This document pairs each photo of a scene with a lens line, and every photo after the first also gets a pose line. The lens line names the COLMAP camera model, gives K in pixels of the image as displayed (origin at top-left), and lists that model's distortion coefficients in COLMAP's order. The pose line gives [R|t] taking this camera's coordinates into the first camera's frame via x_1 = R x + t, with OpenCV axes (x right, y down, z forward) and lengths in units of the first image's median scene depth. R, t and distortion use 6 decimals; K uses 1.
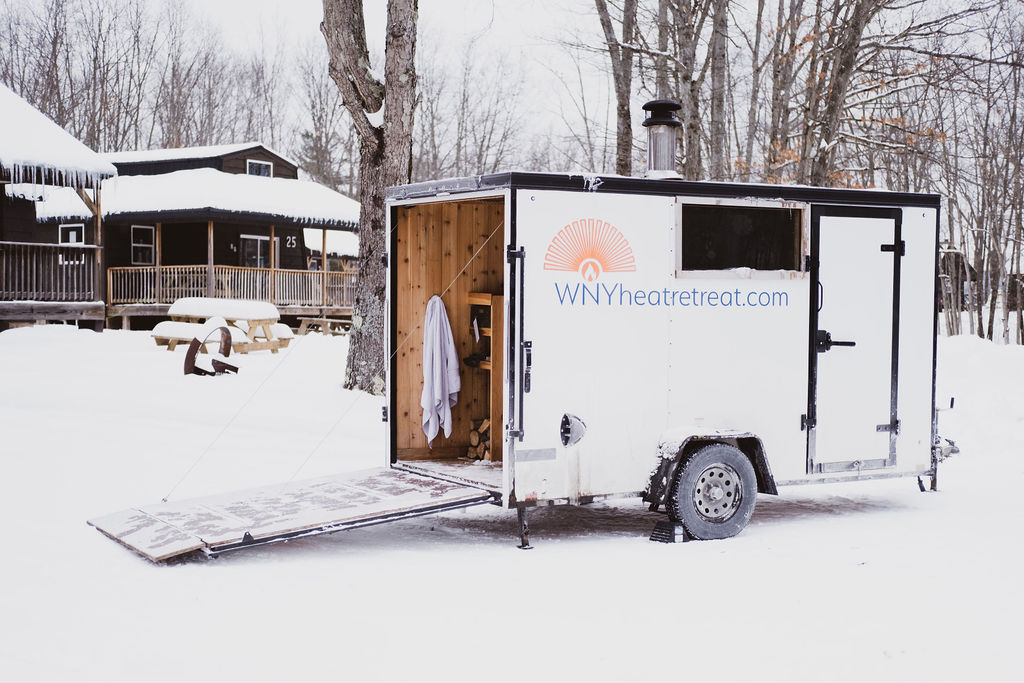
lens RADIAL K [[1581.9, 0, 512.0], [0, 1581.9, 341.5], [0, 0, 1]] dist [-0.280002, 2.014013]
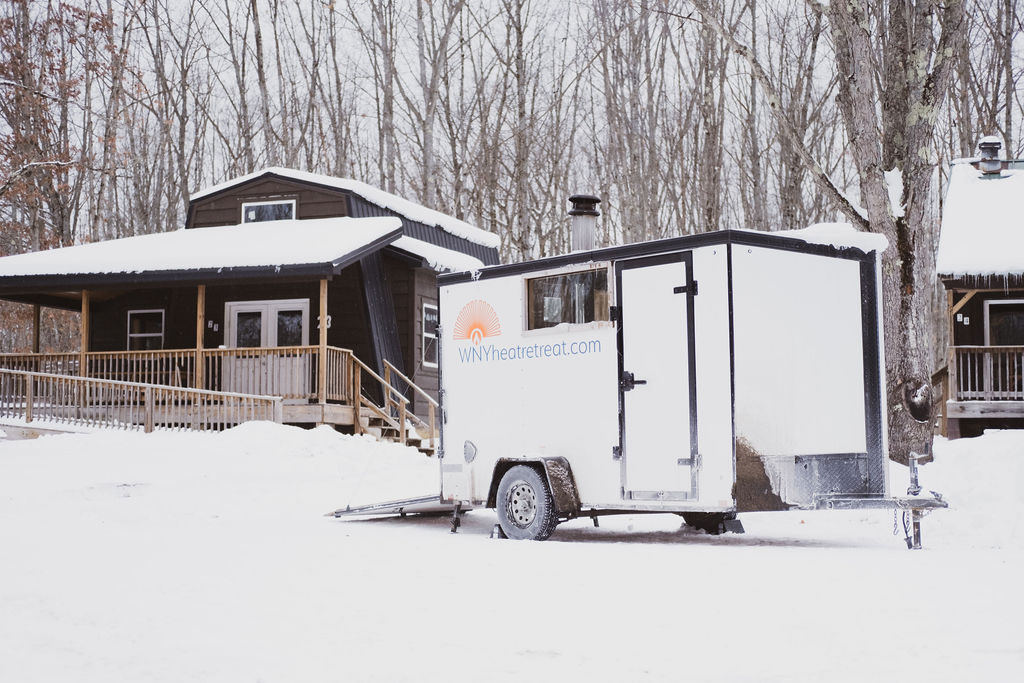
lens RADIAL K [[1581.9, 0, 512.0], [0, 1581.9, 341.5], [0, 0, 1]] dist [-0.280002, 2.014013]
pose [[0.149173, -0.069157, -0.986390, 1.309942], [-0.007570, 0.997442, -0.071077, 0.052849], [0.988782, 0.018070, 0.148268, 0.757614]]
